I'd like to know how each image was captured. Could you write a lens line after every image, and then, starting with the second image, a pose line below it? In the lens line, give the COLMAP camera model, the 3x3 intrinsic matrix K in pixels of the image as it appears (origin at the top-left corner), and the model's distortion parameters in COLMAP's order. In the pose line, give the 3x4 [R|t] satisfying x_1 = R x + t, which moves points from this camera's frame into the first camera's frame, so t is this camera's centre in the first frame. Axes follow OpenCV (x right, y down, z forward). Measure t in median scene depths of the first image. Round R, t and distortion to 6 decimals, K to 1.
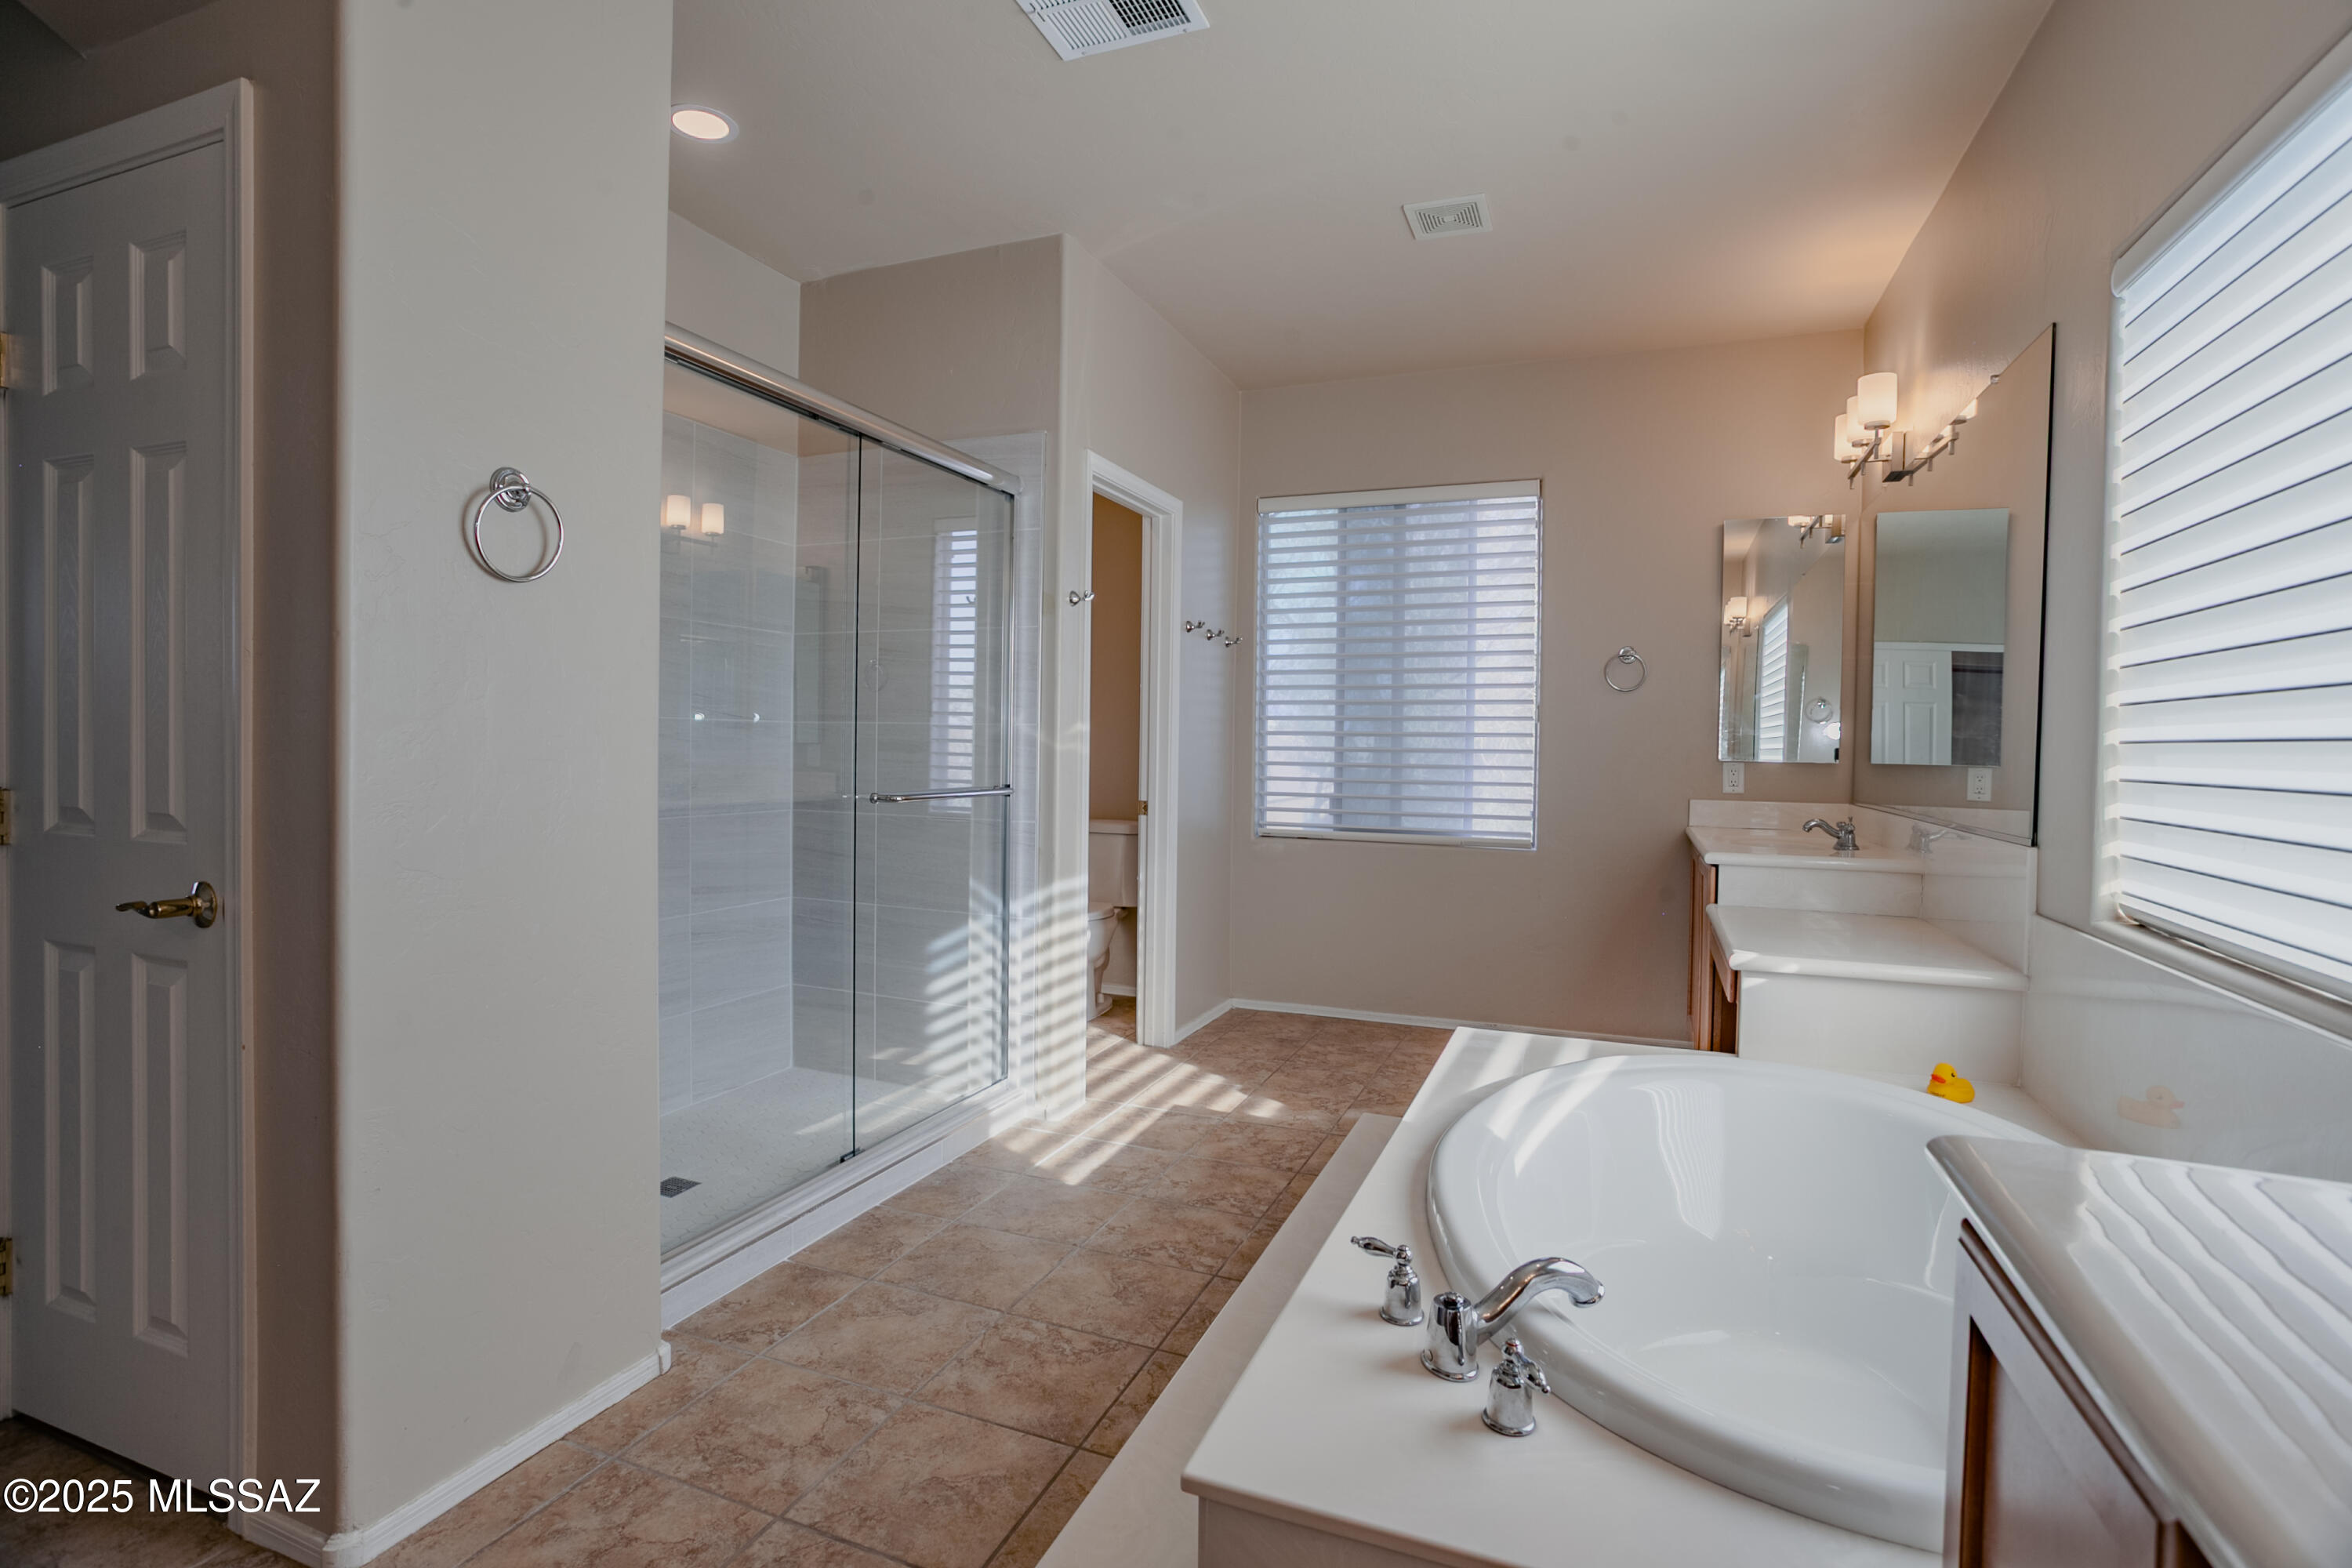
lens RADIAL K [[1125.4, 0, 1163.4], [0, 1125.4, 774.7], [0, 0, 1]] dist [-0.040207, 0.018624]
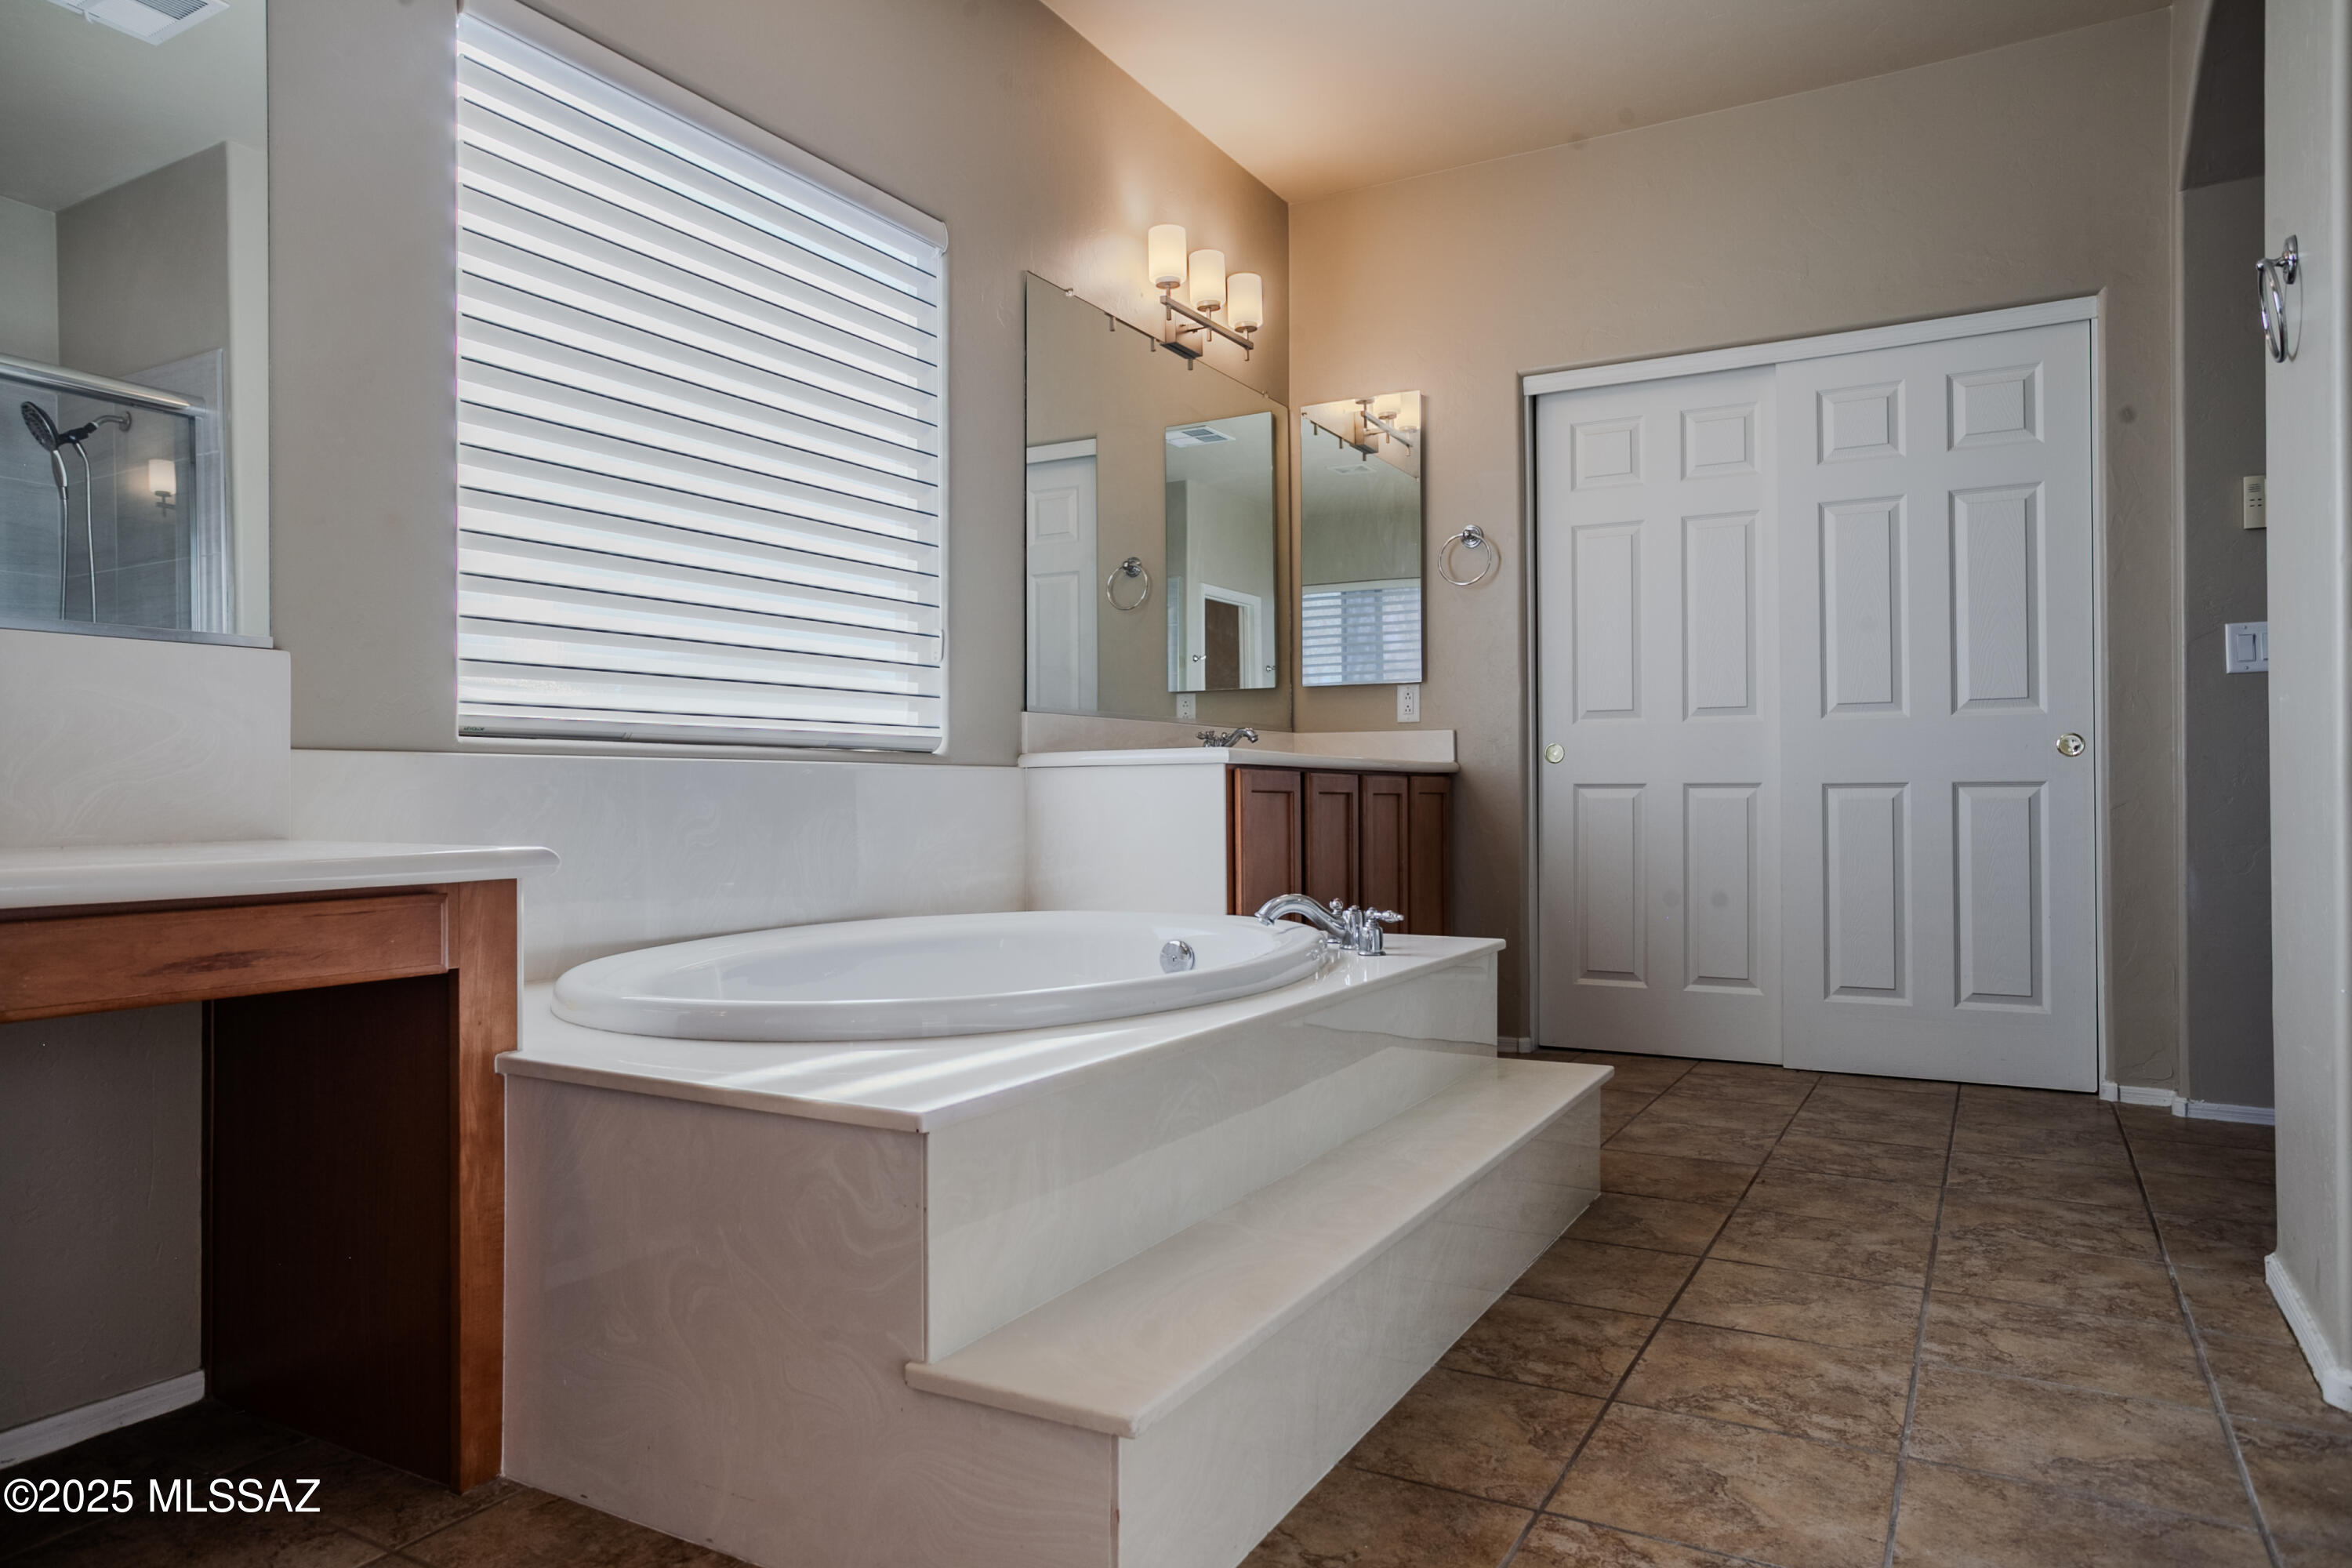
lens RADIAL K [[1466.3, 0, 1176.0], [0, 1466.3, 784.0], [0, 0, 1]] dist [0.002034, 0.001370]
pose [[-0.992323, -0.001265, 0.123667, 0.150311], [0.001128, 0.999814, 0.019277, 0.131751], [-0.123668, 0.019269, -0.992137, 1.971914]]
